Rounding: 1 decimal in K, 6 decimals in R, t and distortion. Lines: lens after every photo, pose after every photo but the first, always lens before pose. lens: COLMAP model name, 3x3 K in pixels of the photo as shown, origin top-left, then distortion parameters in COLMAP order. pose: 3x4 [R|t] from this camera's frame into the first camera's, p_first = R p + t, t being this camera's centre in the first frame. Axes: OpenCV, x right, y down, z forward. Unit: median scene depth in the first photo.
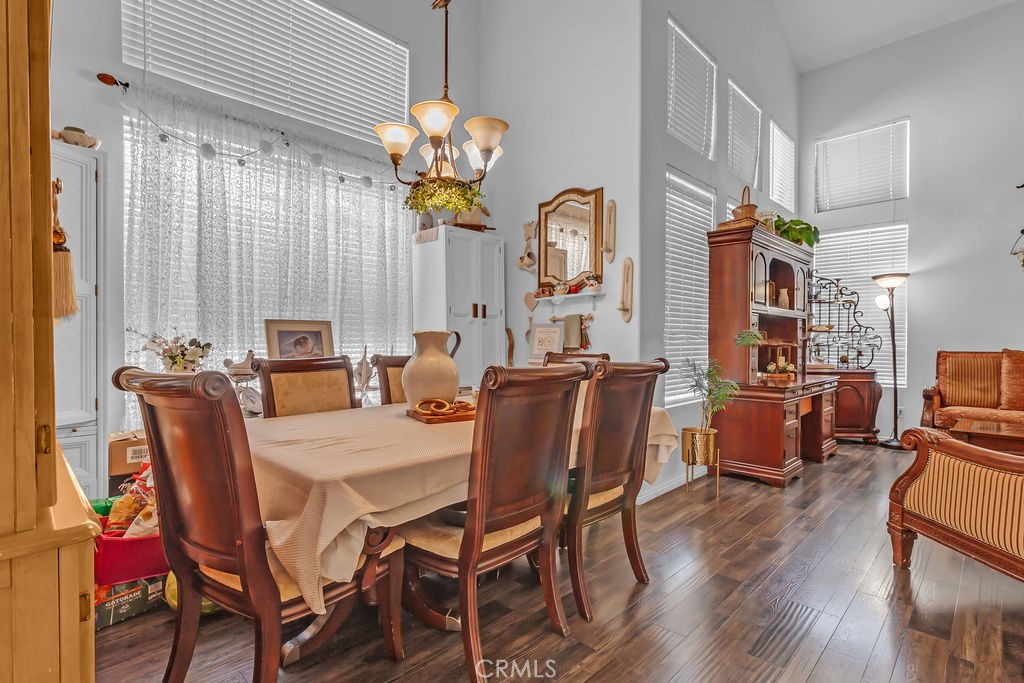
lens RADIAL K [[496.3, 0, 518.6], [0, 496.3, 346.3], [0, 0, 1]] dist [0.001679, 0.000157]
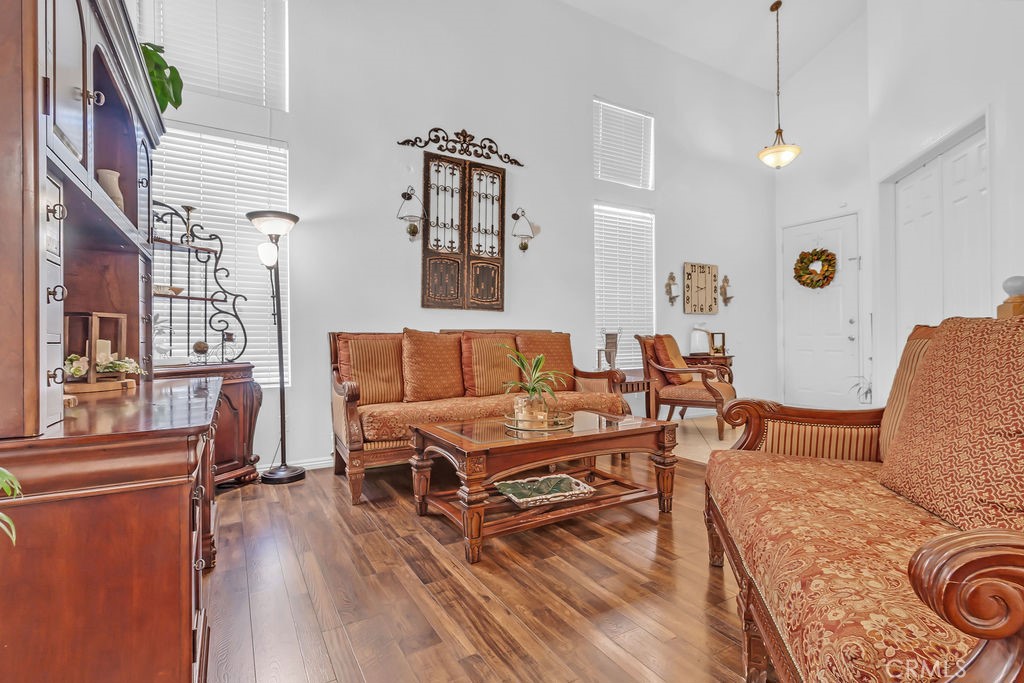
lens RADIAL K [[483.9, 0, 515.6], [0, 483.9, 337.7], [0, 0, 1]] dist [-0.000351, -0.000033]
pose [[0.264459, -0.000237, 0.964397, 0.216336], [0.013763, 0.999899, -0.003528, 0.022716], [-0.964299, 0.014206, 0.264436, 0.518600]]
